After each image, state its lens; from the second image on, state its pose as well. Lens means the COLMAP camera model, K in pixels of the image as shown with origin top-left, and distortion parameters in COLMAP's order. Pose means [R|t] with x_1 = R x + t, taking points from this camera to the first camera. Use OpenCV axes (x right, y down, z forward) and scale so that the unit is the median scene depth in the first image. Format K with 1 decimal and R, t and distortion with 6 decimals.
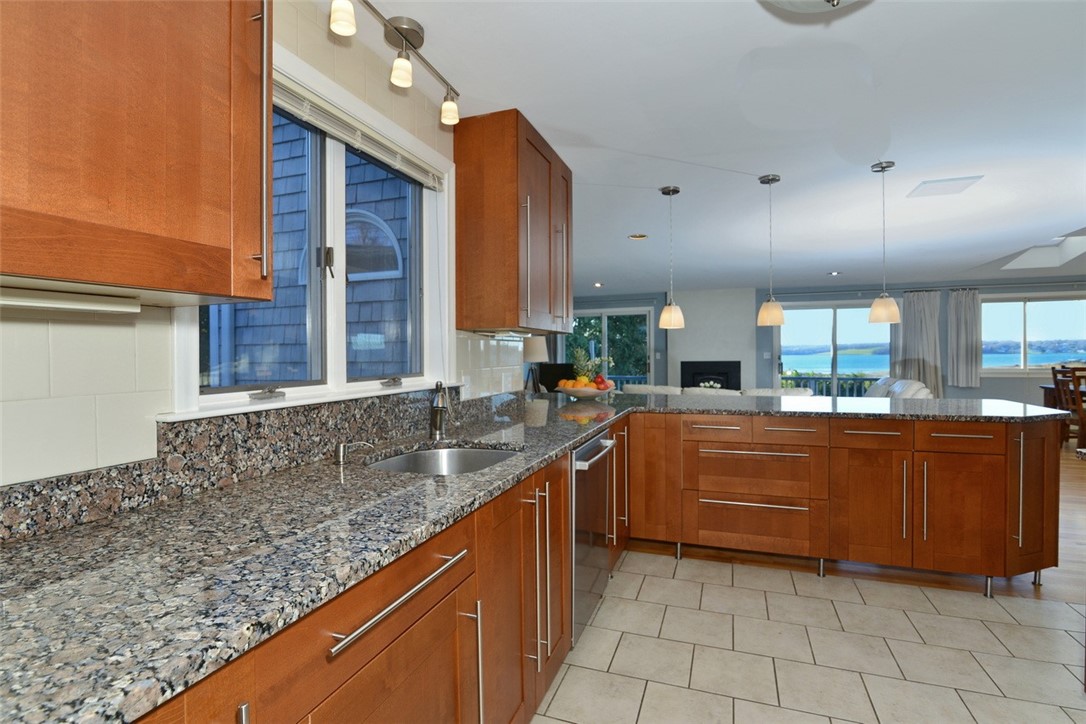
lens RADIAL K [[501.4, 0, 547.8], [0, 501.4, 345.7], [0, 0, 1]] dist [-0.017284, 0.000874]
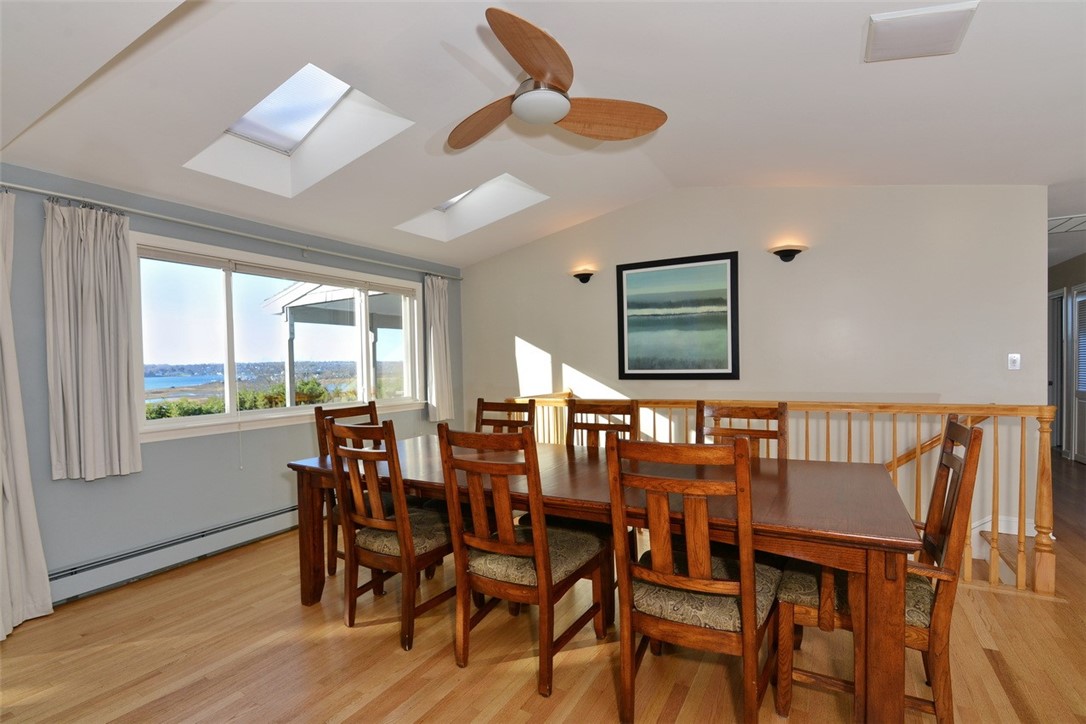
lens RADIAL K [[501.4, 0, 526.2], [0, 501.4, 383.2], [0, 0, 1]] dist [-0.017284, 0.000874]
pose [[0.187934, -0.033070, 0.981625, 0.516390], [0.006157, 0.999453, 0.032492, 0.003186], [-0.982162, -0.000063, 0.188035, 0.591868]]
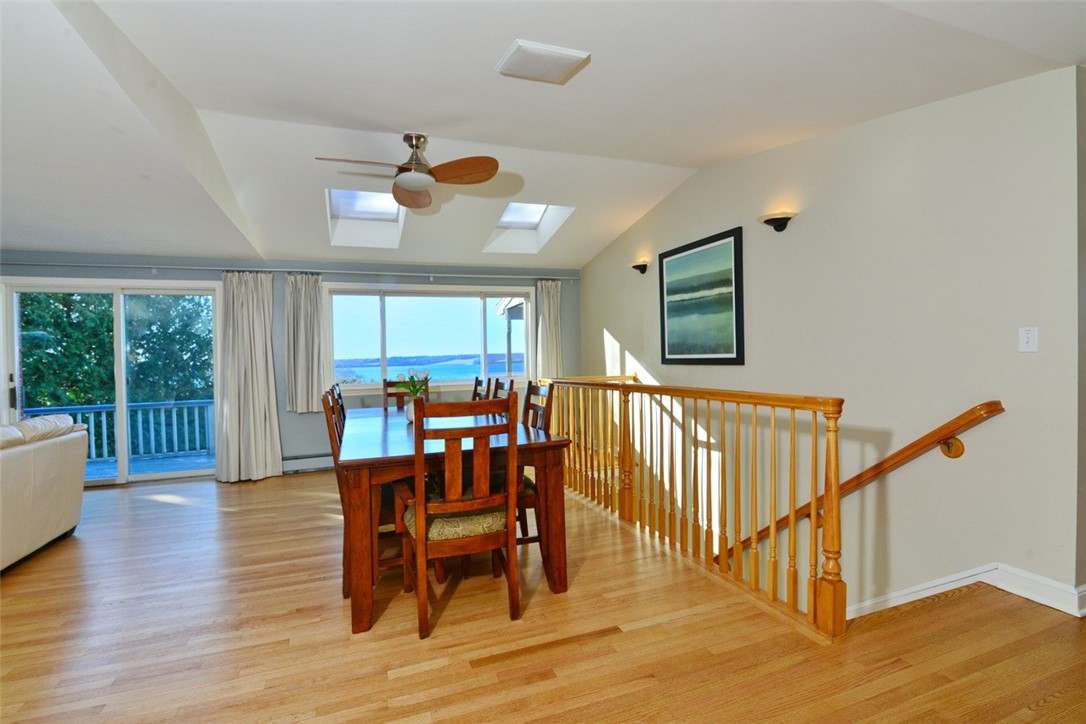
lens RADIAL K [[501.4, 0, 540.9], [0, 501.4, 368.7], [0, 0, 1]] dist [-0.017284, 0.000874]
pose [[0.772347, -0.025487, 0.634689, 0.612508], [0.012679, 0.999614, 0.024713, 0.006894], [-0.635074, -0.011040, 0.772373, 0.227561]]
